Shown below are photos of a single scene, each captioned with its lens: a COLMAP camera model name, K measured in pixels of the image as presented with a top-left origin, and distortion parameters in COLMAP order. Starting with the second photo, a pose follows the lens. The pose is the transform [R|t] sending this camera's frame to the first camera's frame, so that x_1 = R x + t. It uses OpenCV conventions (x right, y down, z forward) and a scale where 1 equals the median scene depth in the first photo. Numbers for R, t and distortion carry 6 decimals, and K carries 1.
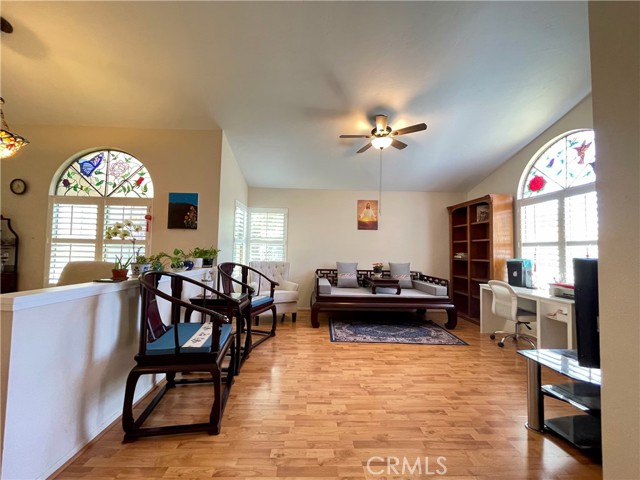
lens RADIAL K [[257.8, 0, 315.9], [0, 257.8, 241.5], [0, 0, 1]] dist [-0.002165, 0.000162]
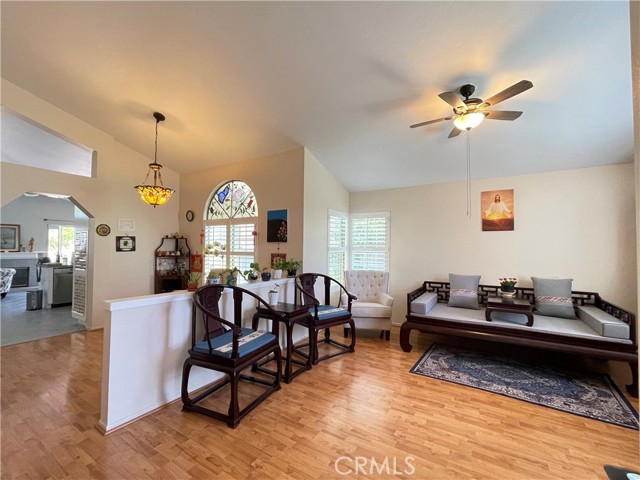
lens RADIAL K [[280.0, 0, 314.9], [0, 280.0, 241.7], [0, 0, 1]] dist [-0.003146, 0.001473]
pose [[0.832362, -0.025064, -0.553666, 0.302444], [0.031383, 0.999506, 0.001934, -0.046790], [0.553343, -0.018985, 0.832737, 0.067969]]
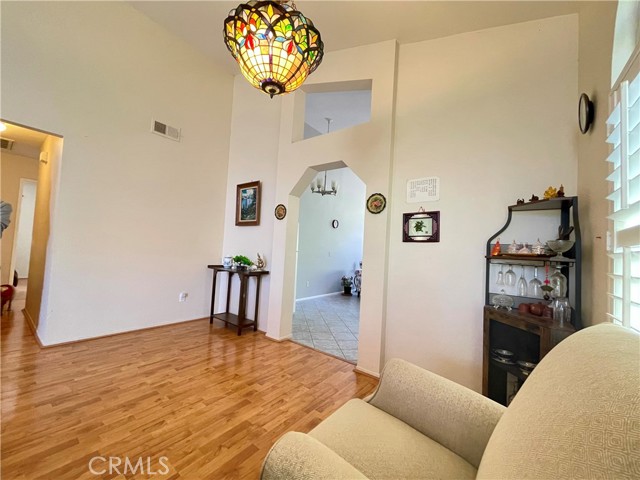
lens RADIAL K [[257.8, 0, 318.1], [0, 257.8, 243.3], [0, 0, 1]] dist [-0.002165, 0.000162]
pose [[-0.630278, -0.079393, -0.772299, -0.596171], [-0.040606, 0.996767, -0.069331, 0.031679], [0.775307, -0.012338, -0.631464, 0.912027]]
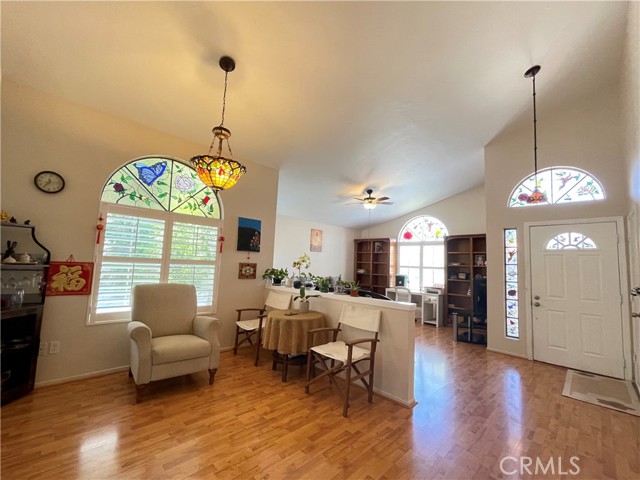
lens RADIAL K [[272.0, 0, 315.9], [0, 272.0, 241.4], [0, 0, 1]] dist [0.003549, -0.002298]
pose [[0.735350, 0.069254, 0.674140, -1.092376], [-0.055382, 0.997579, -0.042070, -0.057135], [-0.675421, -0.006399, 0.737404, -0.056252]]
